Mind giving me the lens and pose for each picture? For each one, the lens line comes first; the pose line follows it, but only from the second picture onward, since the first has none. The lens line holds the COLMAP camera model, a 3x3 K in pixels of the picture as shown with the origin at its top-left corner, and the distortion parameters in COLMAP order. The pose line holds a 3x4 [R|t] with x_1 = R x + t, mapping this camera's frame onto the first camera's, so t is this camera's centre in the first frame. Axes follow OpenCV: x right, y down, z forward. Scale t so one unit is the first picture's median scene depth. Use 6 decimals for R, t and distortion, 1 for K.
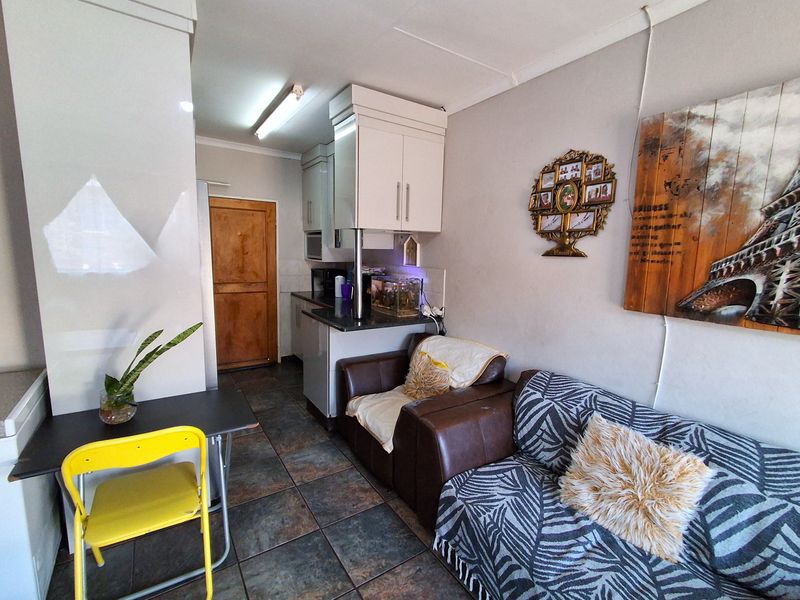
lens RADIAL K [[362.8, 0, 404.8], [0, 362.8, 302.6], [0, 0, 1]] dist [-0.003186, -0.001199]
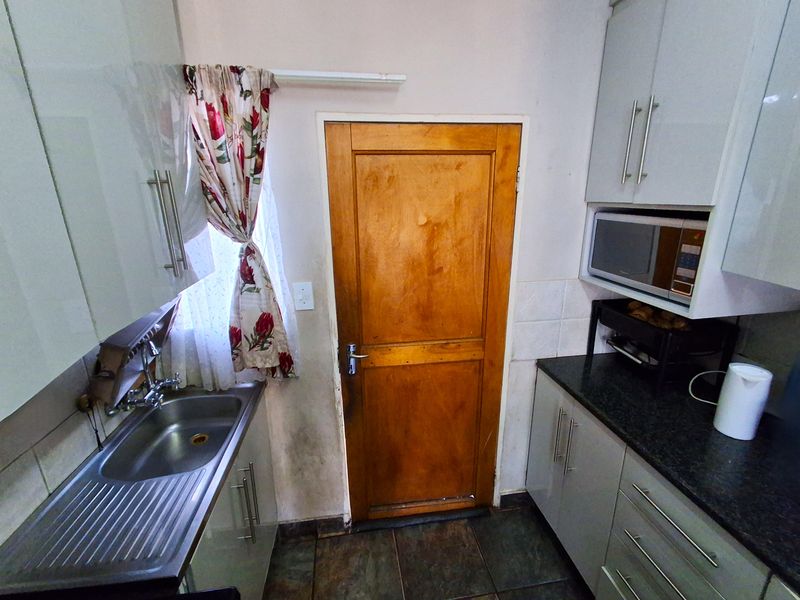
lens RADIAL K [[362.8, 0, 397.4], [0, 362.8, 301.0], [0, 0, 1]] dist [-0.003186, -0.001199]
pose [[0.892094, 0.080244, -0.444668, -0.293957], [-0.015995, 0.989096, 0.146401, -0.155602], [0.451567, -0.123491, 0.883650, 0.618540]]
